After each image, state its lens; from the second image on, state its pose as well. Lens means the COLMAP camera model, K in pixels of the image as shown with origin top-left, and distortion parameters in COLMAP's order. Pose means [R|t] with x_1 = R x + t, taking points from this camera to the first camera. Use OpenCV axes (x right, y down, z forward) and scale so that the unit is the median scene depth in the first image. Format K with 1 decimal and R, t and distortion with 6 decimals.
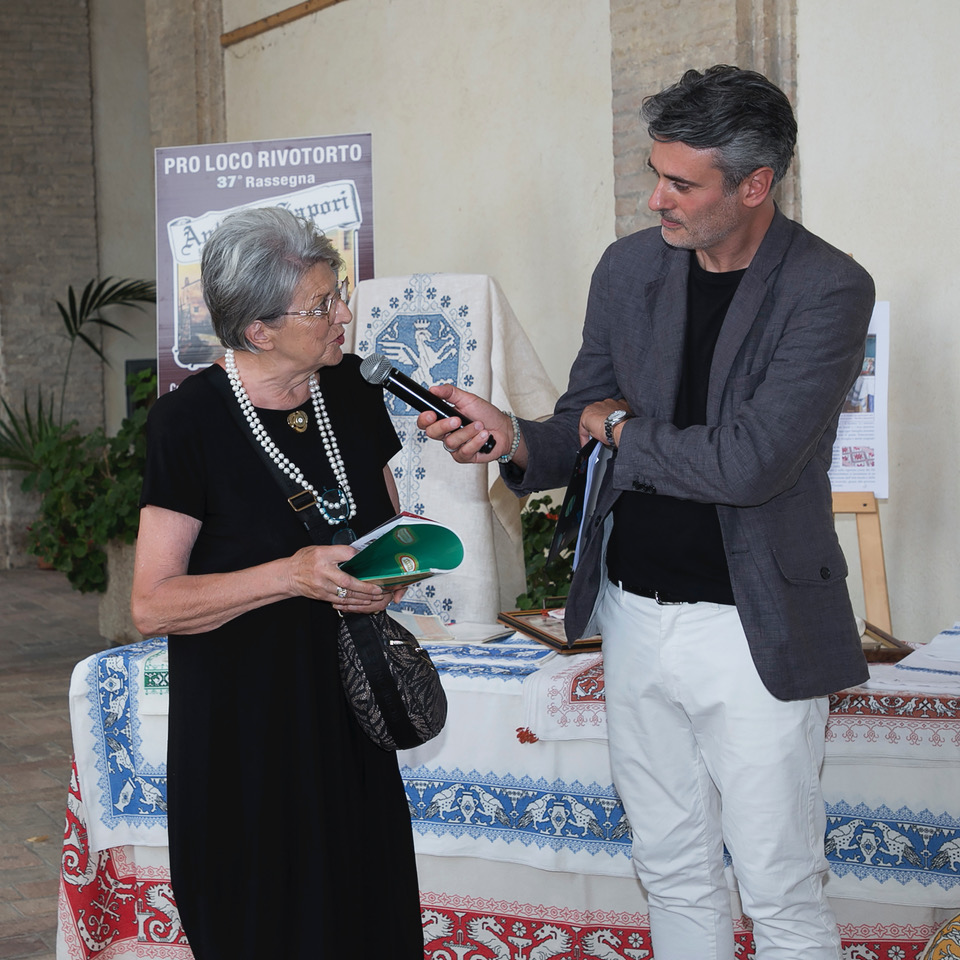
lens RADIAL K [[2183.4, 0, 284.3], [0, 2183.4, 422.0], [0, 0, 1]] dist [0.218658, -0.363606]
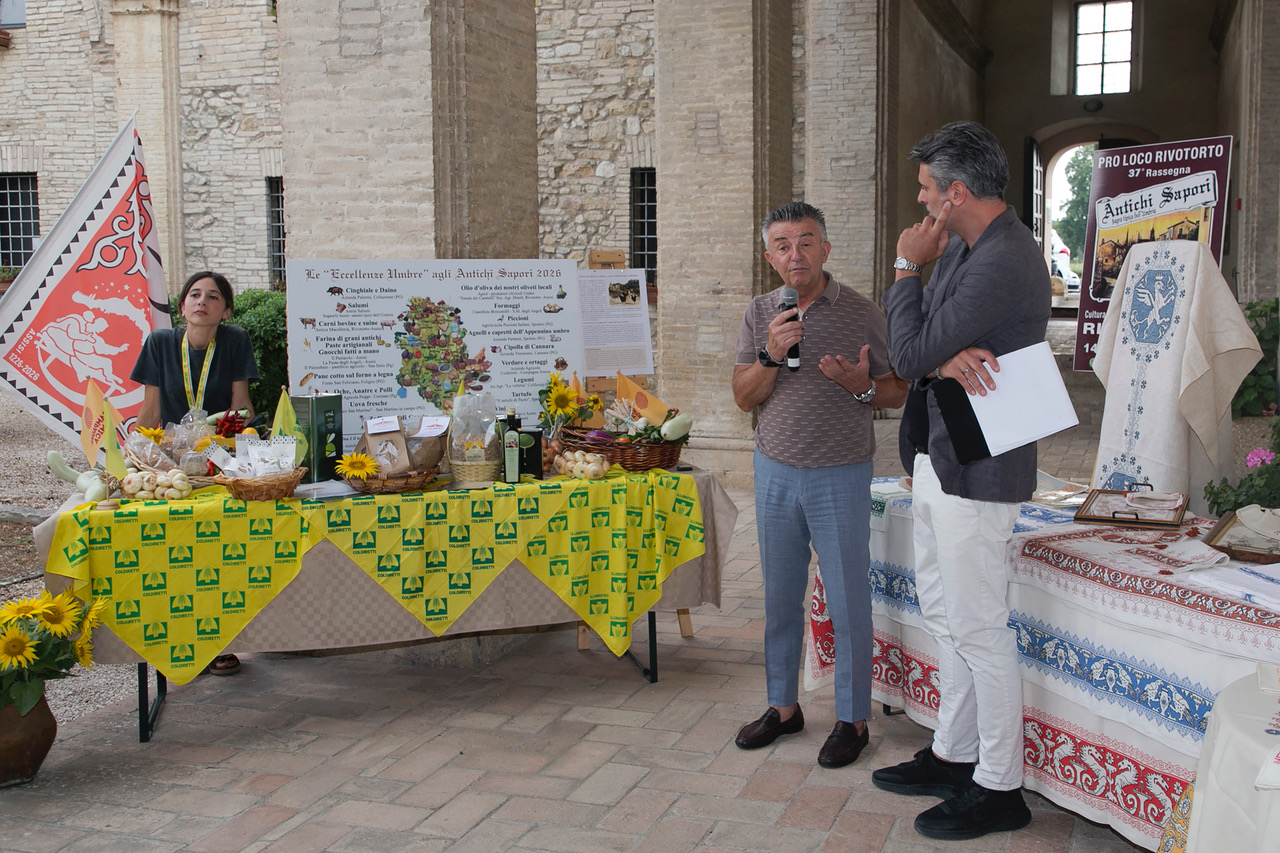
lens RADIAL K [[1323.8, 0, 743.5], [0, 1323.8, 354.7], [0, 0, 1]] dist [-0.011008, 0.107599]
pose [[0.784580, 0.072415, -0.615784, 0.321836], [-0.052974, 0.997354, 0.049792, -0.020164], [0.617761, -0.006445, 0.786340, 0.155066]]
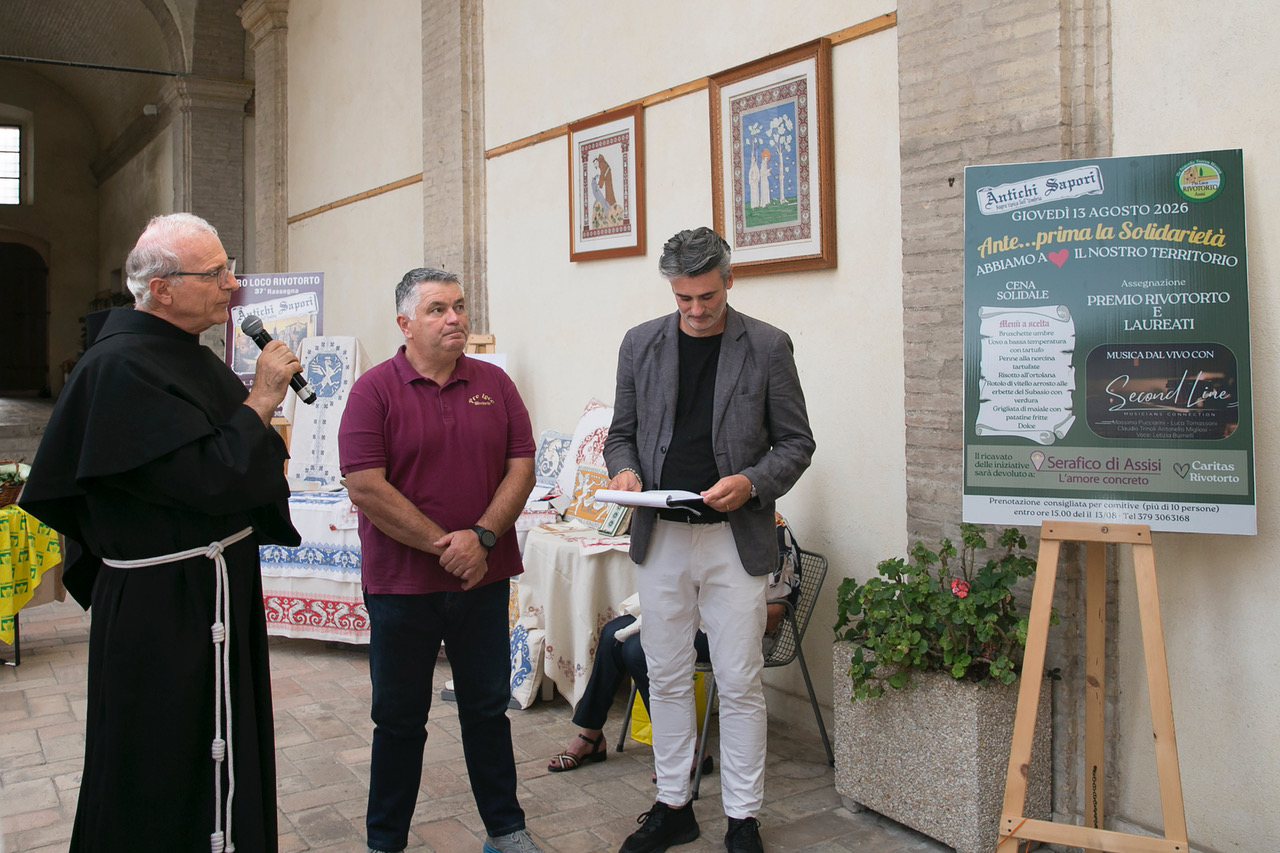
lens RADIAL K [[1156.8, 0, 591.4], [0, 1156.8, 348.0], [0, 0, 1]] dist [-0.053806, 0.058673]
pose [[0.985698, 0.024362, 0.166752, 0.115007], [-0.016251, 0.998625, -0.049831, 0.001263], [-0.167737, 0.046408, 0.984739, -0.214533]]
